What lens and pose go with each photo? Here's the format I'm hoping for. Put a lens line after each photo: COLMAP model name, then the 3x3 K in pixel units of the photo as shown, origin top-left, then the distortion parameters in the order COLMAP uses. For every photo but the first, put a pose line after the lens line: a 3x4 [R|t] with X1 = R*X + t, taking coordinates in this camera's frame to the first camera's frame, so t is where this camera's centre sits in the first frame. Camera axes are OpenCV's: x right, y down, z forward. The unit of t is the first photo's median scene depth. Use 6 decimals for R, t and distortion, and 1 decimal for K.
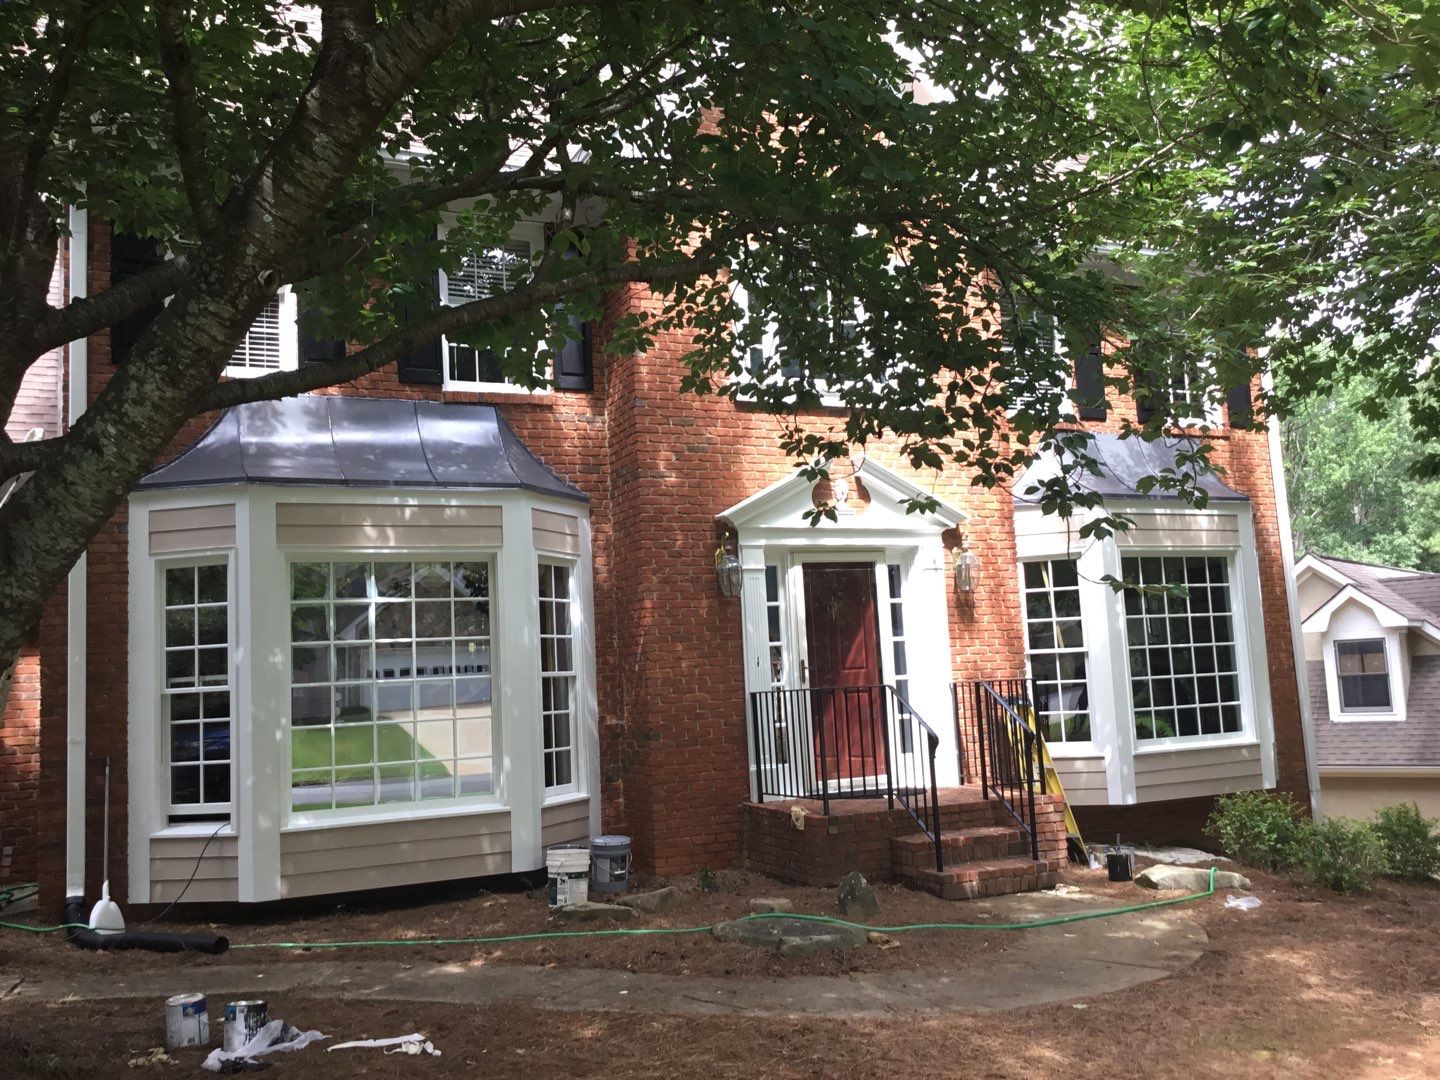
lens RADIAL K [[1264.1, 0, 699.5], [0, 1264.1, 533.7], [0, 0, 1]] dist [0.116029, -0.242063]
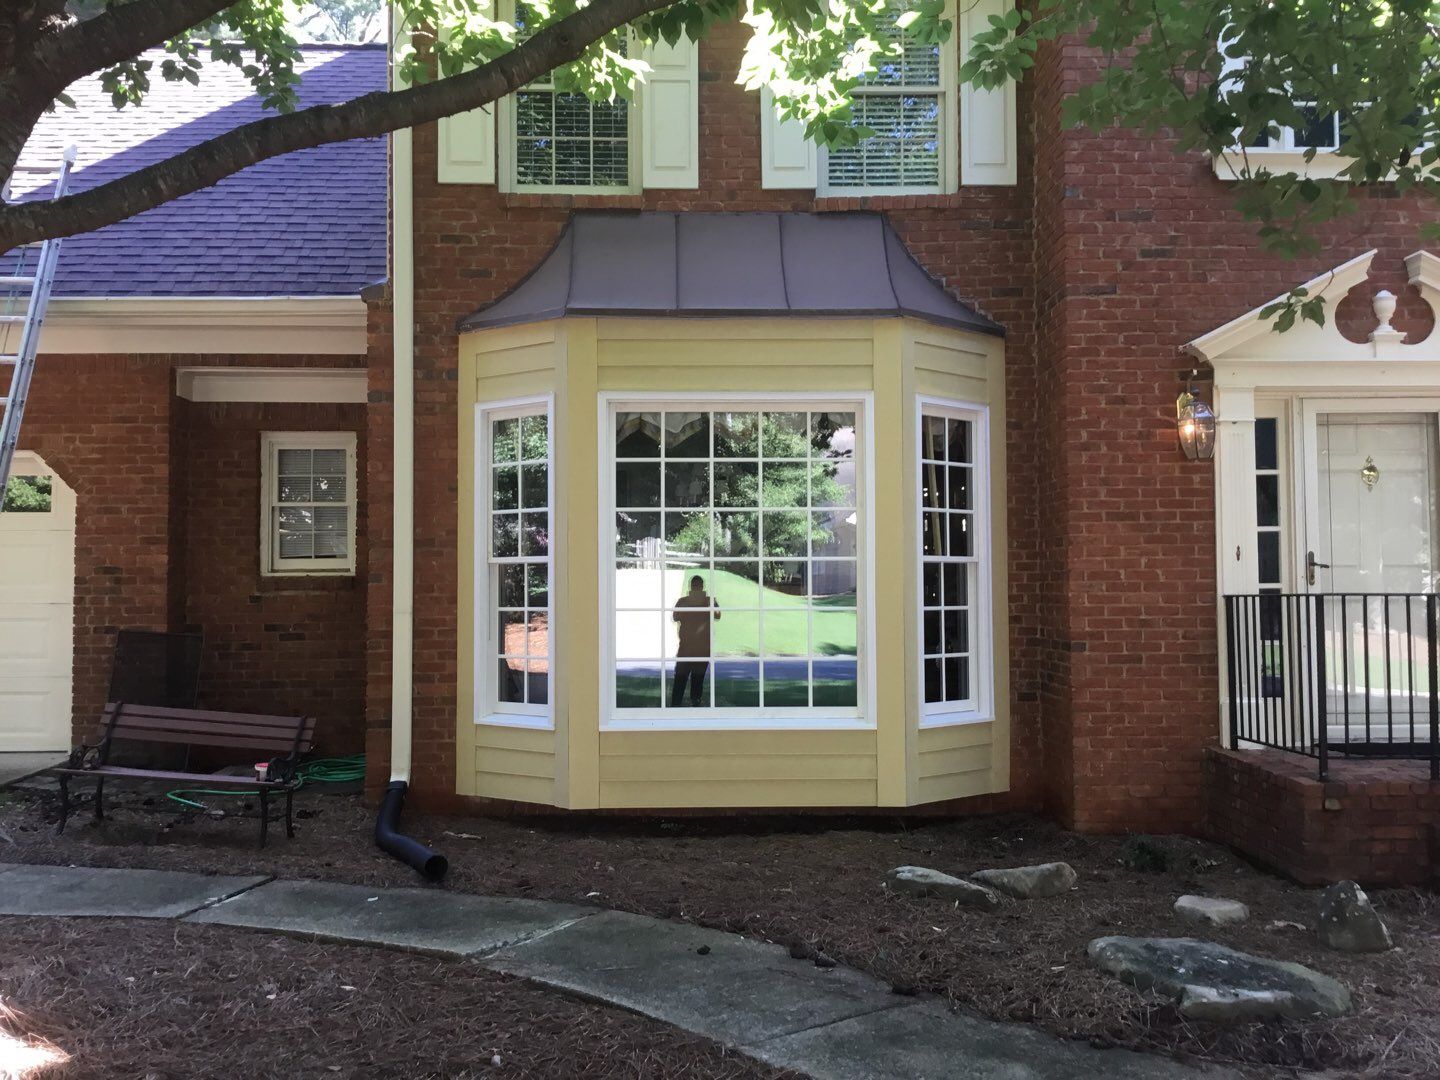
lens RADIAL K [[1277.1, 0, 725.7], [0, 1277.1, 528.9], [0, 0, 1]] dist [0.069879, -0.054915]
pose [[0.918630, 0.027465, -0.394164, 0.072391], [0.006501, 0.996396, 0.084578, 0.027195], [0.395066, -0.080259, 0.915140, 0.247538]]
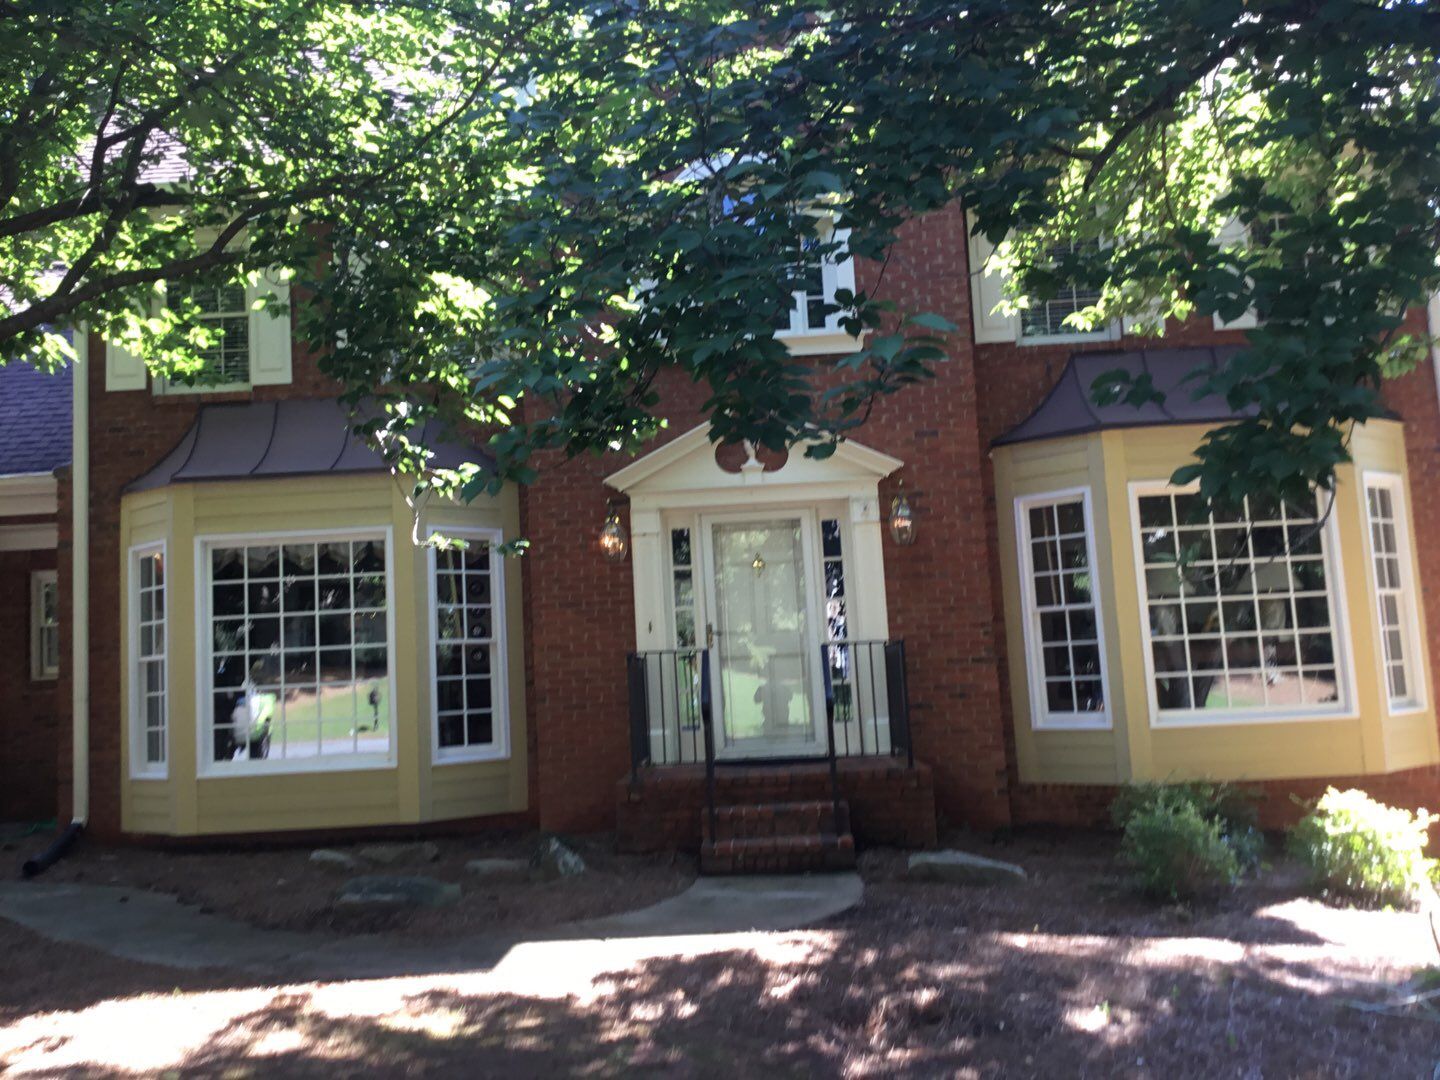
lens RADIAL K [[1264.1, 0, 699.5], [0, 1264.1, 533.7], [0, 0, 1]] dist [0.116029, -0.242063]
pose [[0.894419, -0.046413, -0.444816, 0.575212], [0.060878, 0.997978, 0.018279, 0.013738], [0.443068, -0.043429, 0.895435, 0.142644]]
